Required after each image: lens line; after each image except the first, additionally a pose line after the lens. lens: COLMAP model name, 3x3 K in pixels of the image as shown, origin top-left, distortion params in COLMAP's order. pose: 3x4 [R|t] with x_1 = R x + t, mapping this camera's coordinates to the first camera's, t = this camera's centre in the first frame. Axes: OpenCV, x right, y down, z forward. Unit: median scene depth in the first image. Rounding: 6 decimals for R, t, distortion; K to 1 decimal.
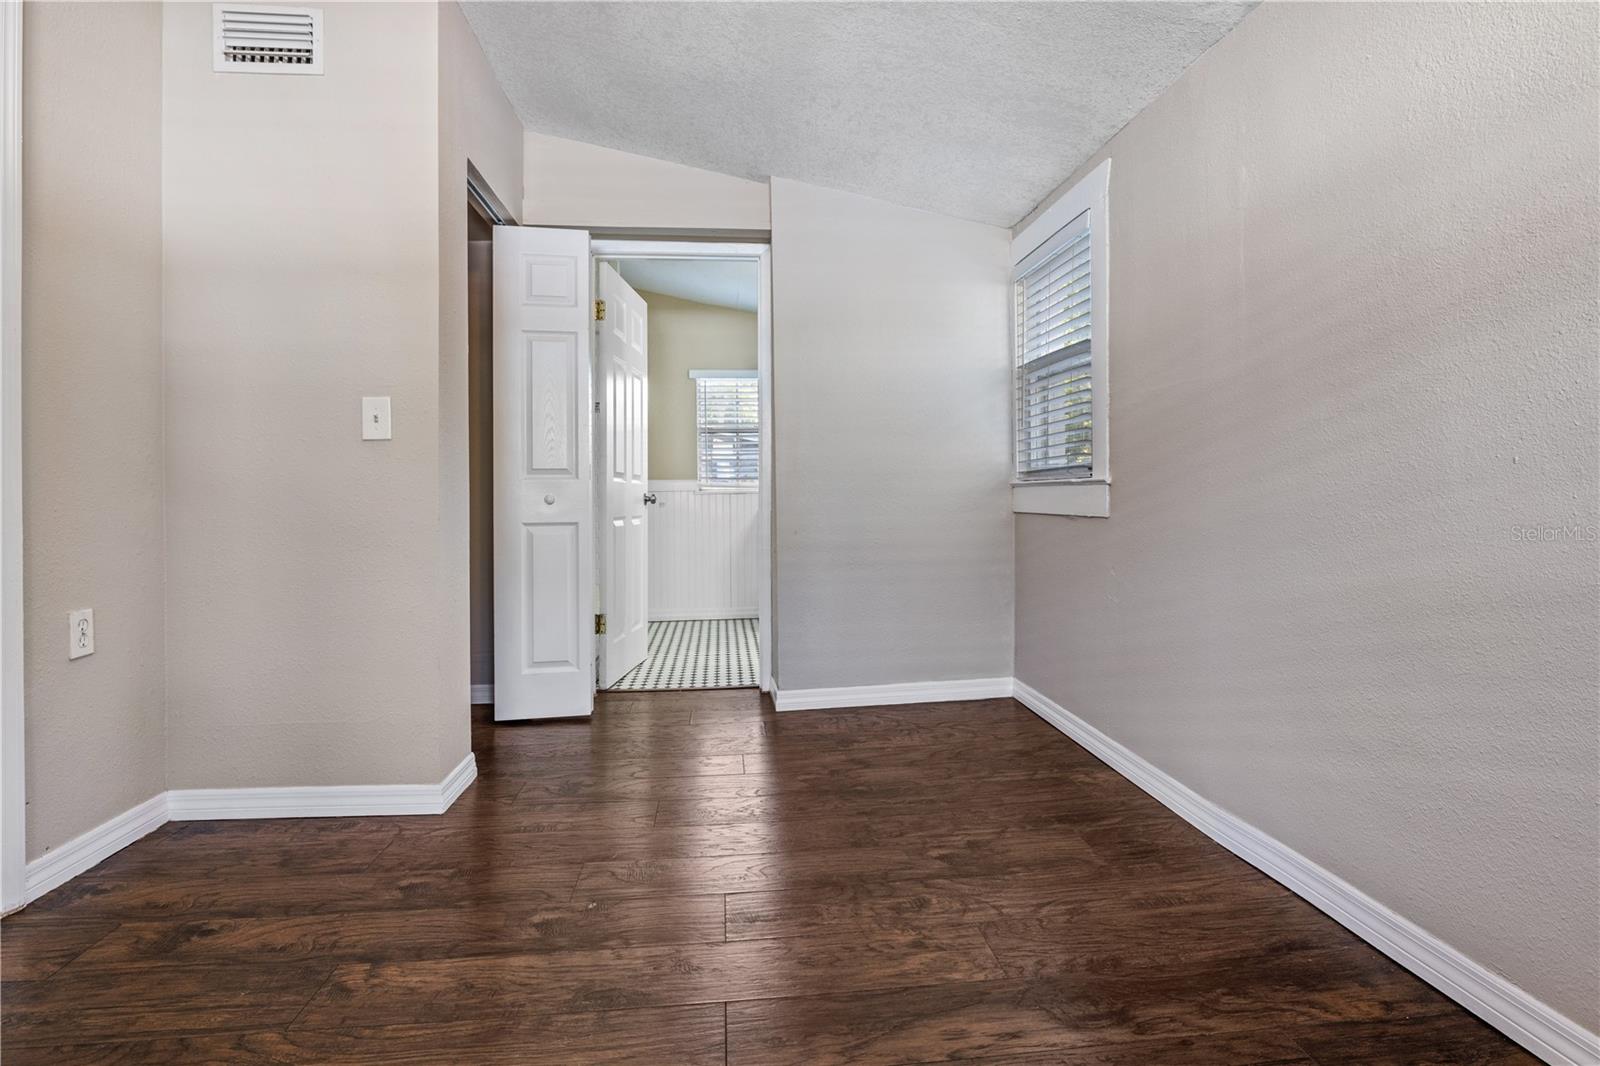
lens RADIAL K [[788.5, 0, 789.2], [0, 788.5, 486.6], [0, 0, 1]] dist [-0.002161, 0.000635]
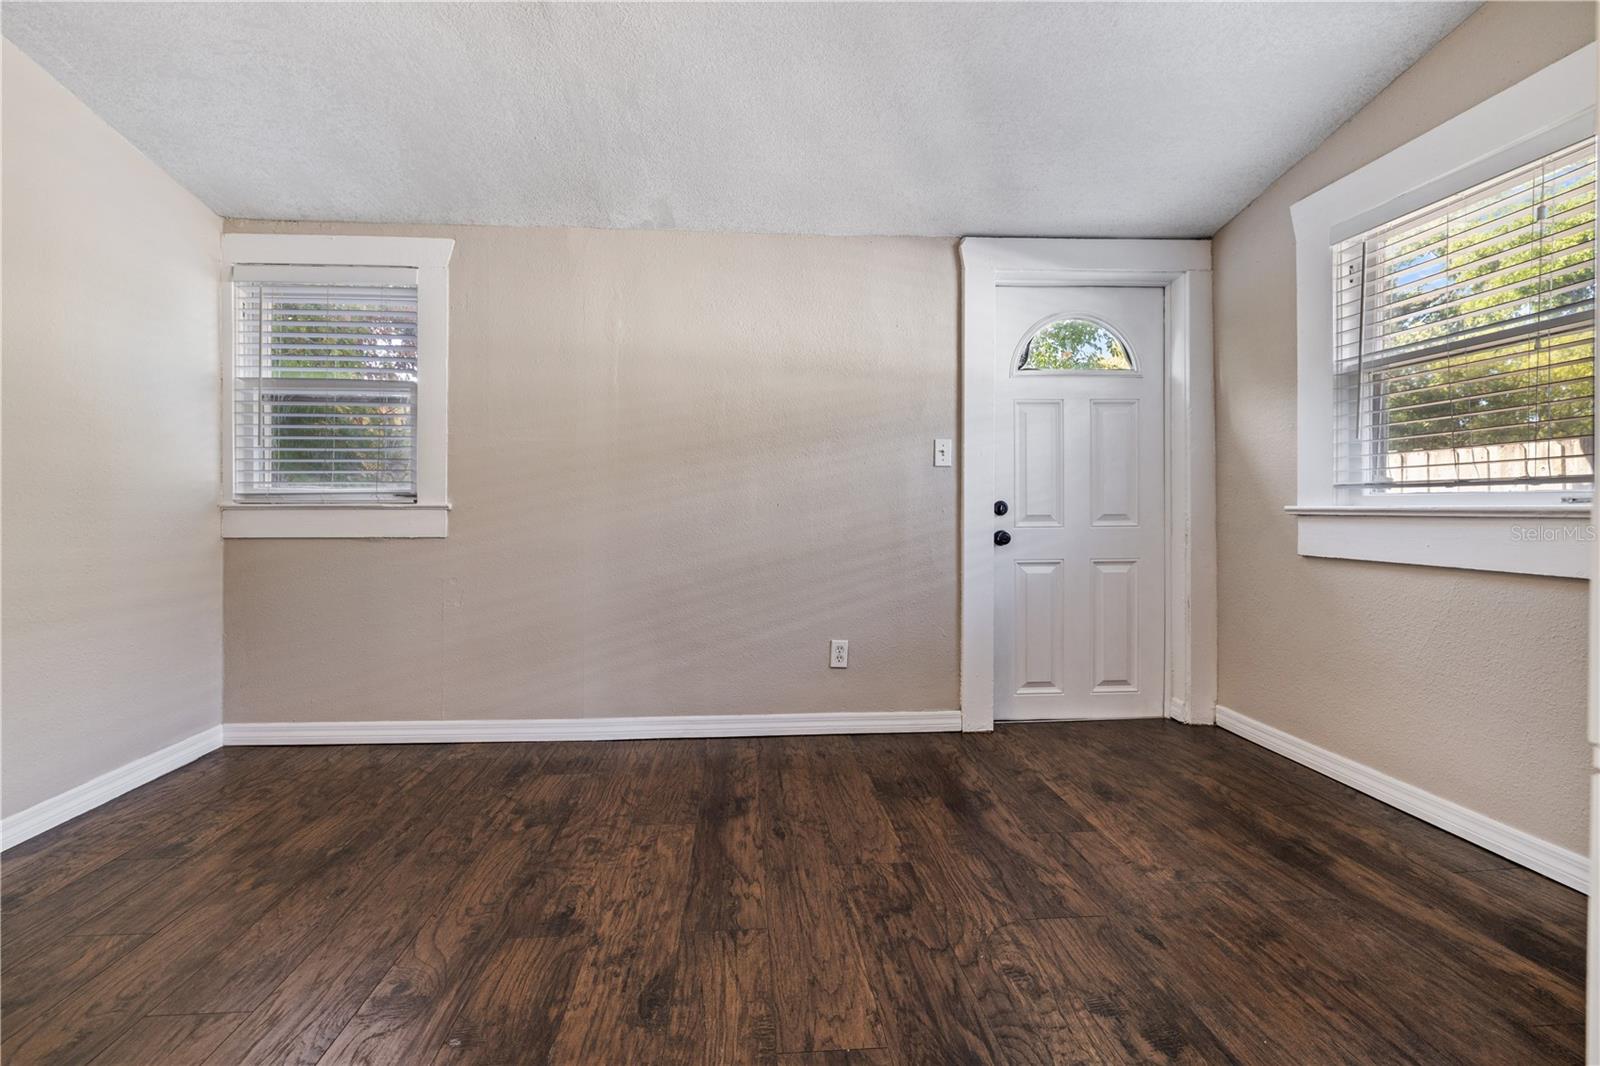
lens RADIAL K [[689.2, 0, 797.1], [0, 689.2, 517.2], [0, 0, 1]] dist [0.000176, 0.000493]
pose [[0.016546, 0.005026, 0.999850, -0.882109], [-0.010517, 0.999933, -0.004852, 0.010022], [-0.999808, -0.010435, 0.016597, 0.620253]]
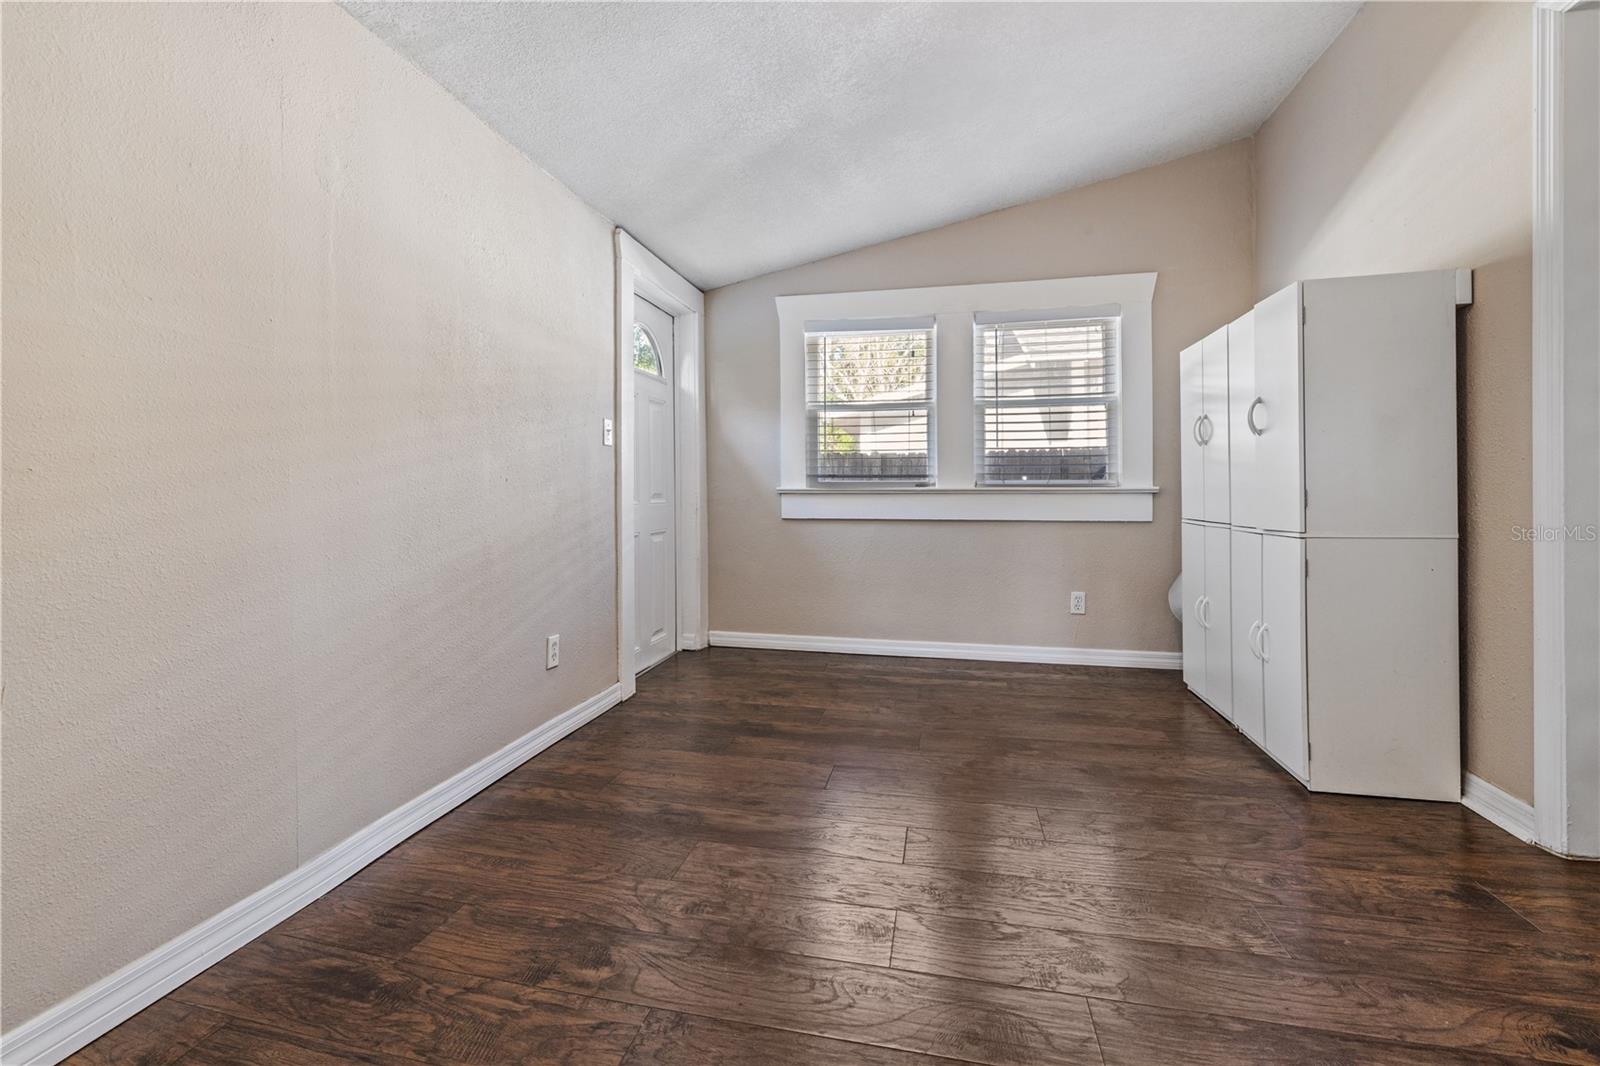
lens RADIAL K [[689.2, 0, 788.3], [0, 689.2, 499.3], [0, 0, 1]] dist [0.000176, 0.000493]
pose [[-0.951271, 0.014526, 0.308014, -0.204978], [0.012451, 0.999885, -0.008701, 0.025959], [-0.308105, -0.004442, -0.951342, 1.681355]]
